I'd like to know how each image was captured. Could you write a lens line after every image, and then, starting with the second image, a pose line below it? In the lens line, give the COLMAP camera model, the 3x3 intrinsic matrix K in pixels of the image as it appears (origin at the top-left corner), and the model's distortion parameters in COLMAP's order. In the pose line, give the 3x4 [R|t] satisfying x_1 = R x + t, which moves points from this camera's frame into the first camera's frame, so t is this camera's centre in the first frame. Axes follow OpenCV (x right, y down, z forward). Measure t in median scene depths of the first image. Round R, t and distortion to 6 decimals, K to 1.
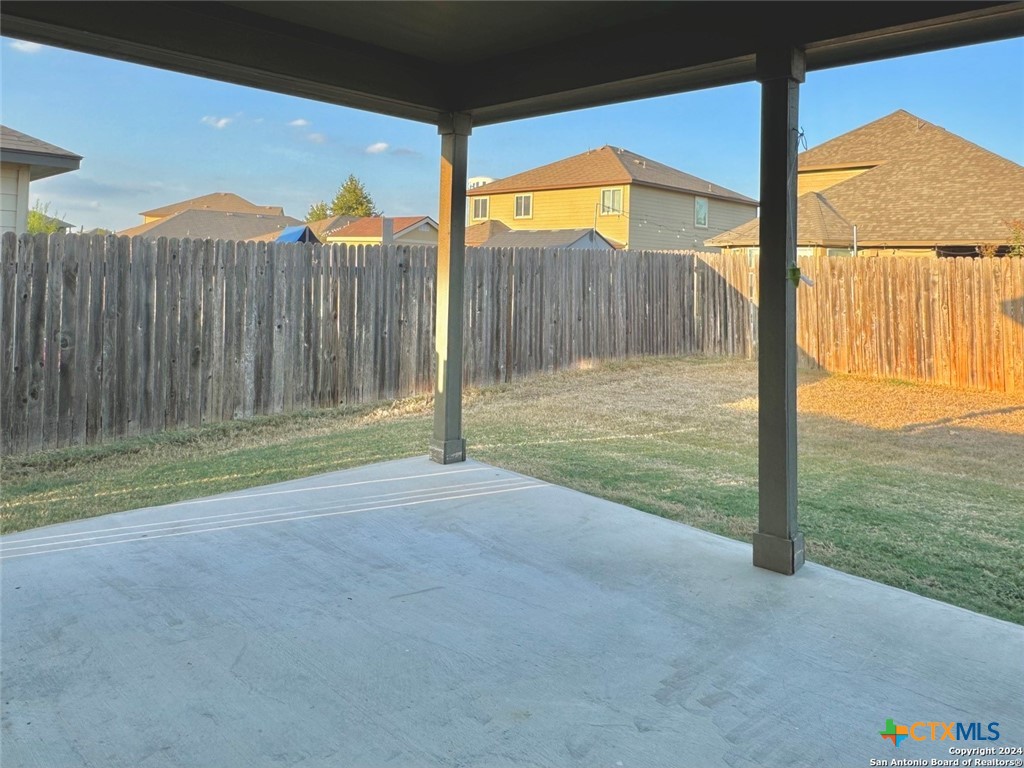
lens RADIAL K [[749.5, 0, 511.9], [0, 749.5, 329.8], [0, 0, 1]] dist [-0.002712, 0.003541]
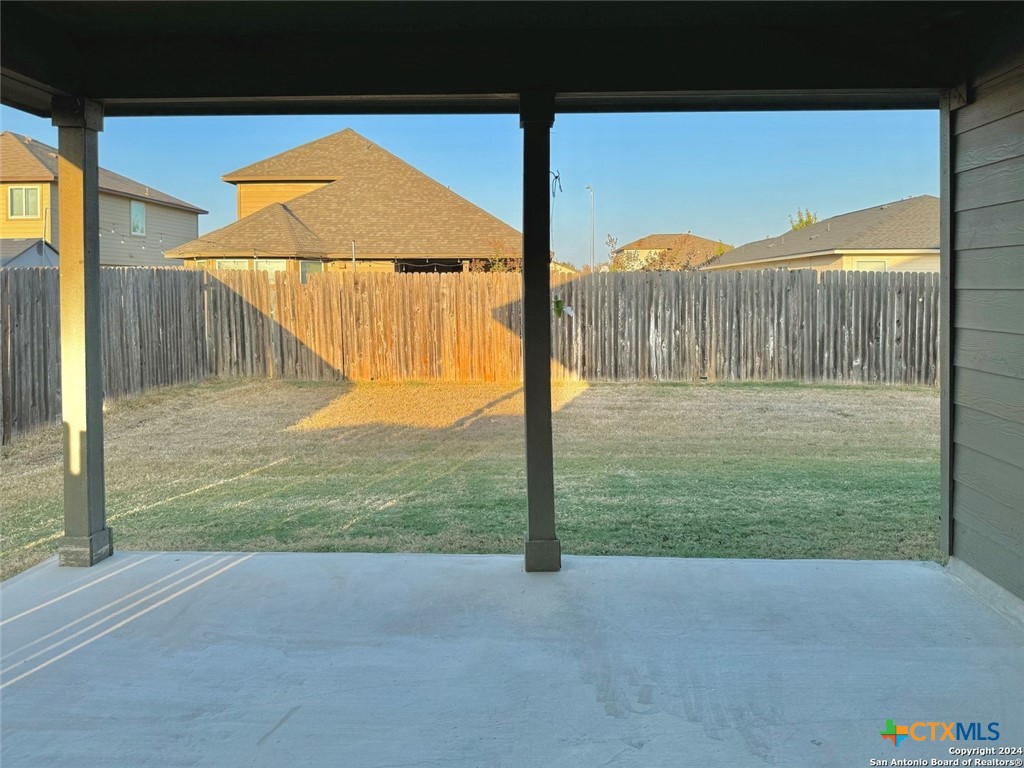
lens RADIAL K [[748.3, 0, 512.0], [0, 748.3, 384.0], [0, 0, 1]] dist [0.131347, -0.229389]
pose [[0.729157, -0.118403, 0.674026, -0.137673], [0.077482, 0.992869, 0.090593, -0.020286], [-0.679946, -0.013832, 0.733131, 0.072527]]
